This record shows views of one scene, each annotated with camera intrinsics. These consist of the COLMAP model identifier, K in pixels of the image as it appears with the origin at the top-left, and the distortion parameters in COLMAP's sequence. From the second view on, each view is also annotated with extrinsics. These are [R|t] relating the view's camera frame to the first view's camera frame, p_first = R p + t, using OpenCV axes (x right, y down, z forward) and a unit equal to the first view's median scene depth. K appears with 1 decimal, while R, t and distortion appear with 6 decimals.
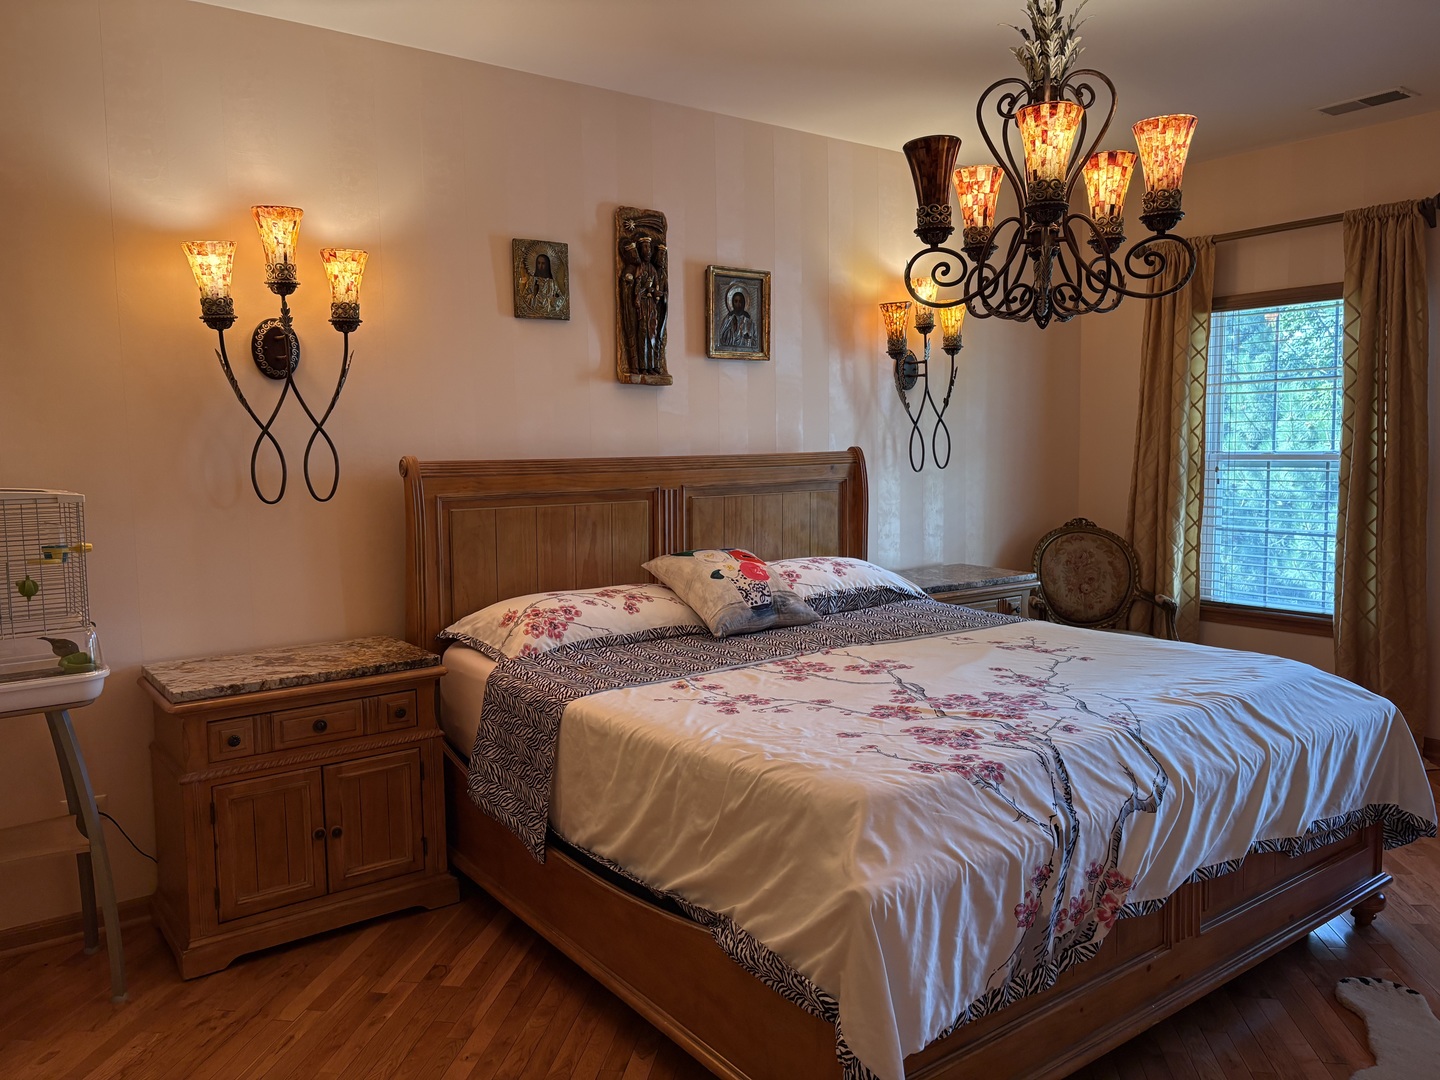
lens RADIAL K [[1082.0, 0, 706.1], [0, 1082.0, 531.0], [0, 0, 1]] dist [0.054773, -0.056621]
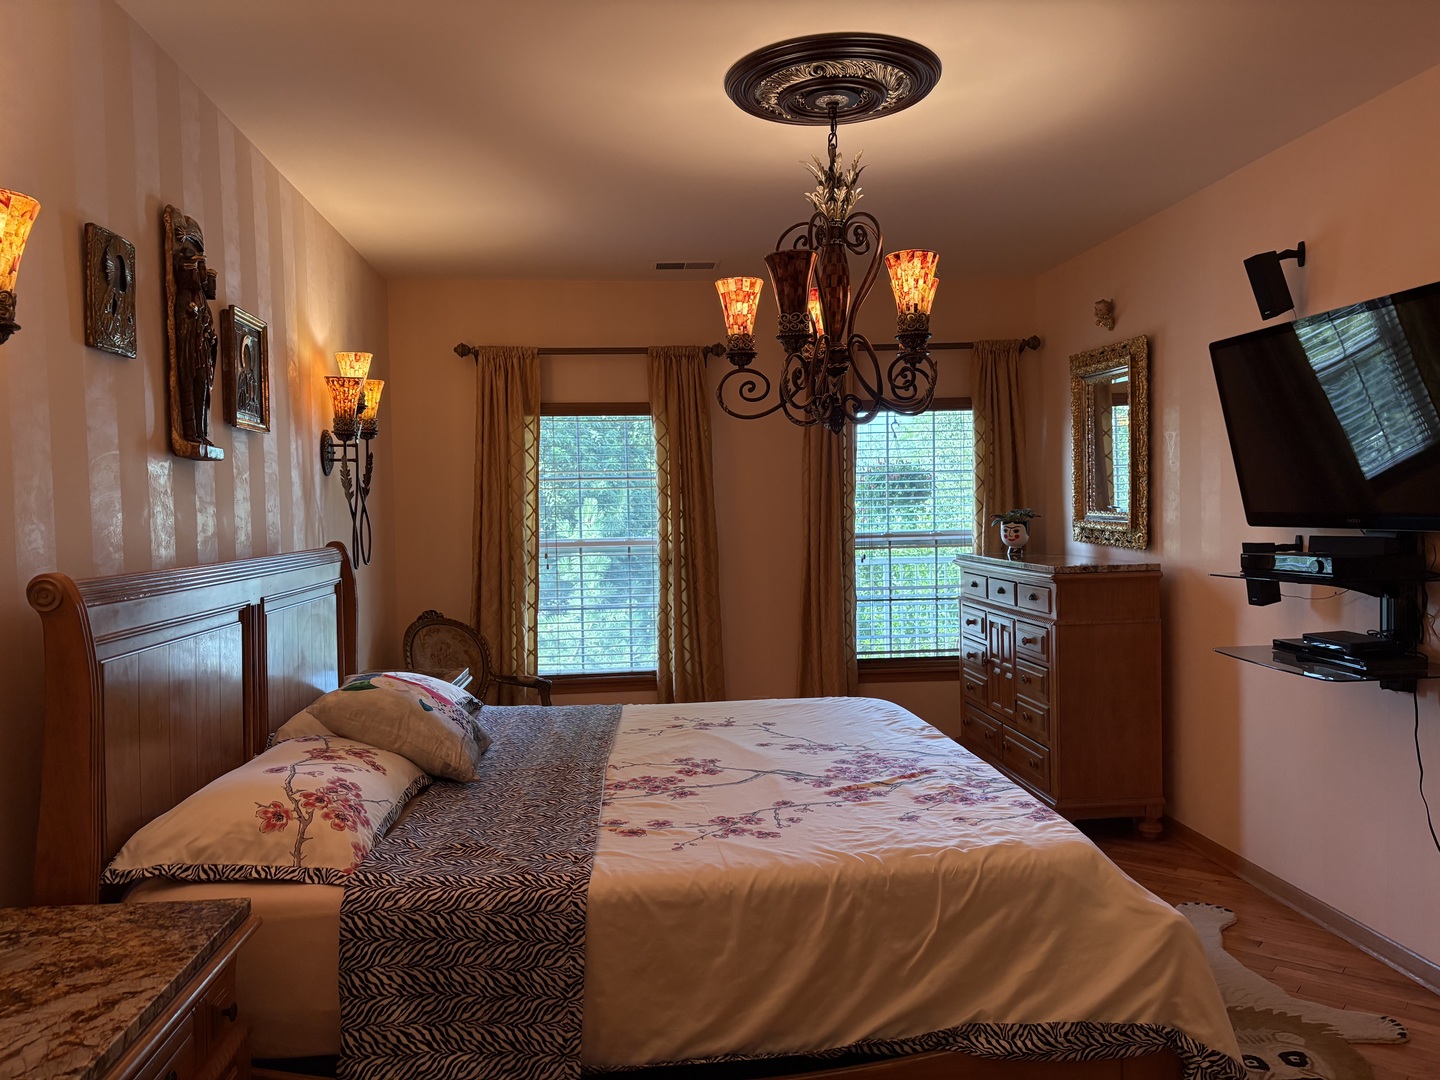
lens RADIAL K [[1082.0, 0, 716.8], [0, 1082.0, 555.2], [0, 0, 1]] dist [0.054773, -0.056621]
pose [[0.522109, -0.033477, 0.852222, -0.798967], [0.084505, 0.996343, -0.012634, -0.060367], [-0.848682, 0.078613, 0.523028, 0.569025]]
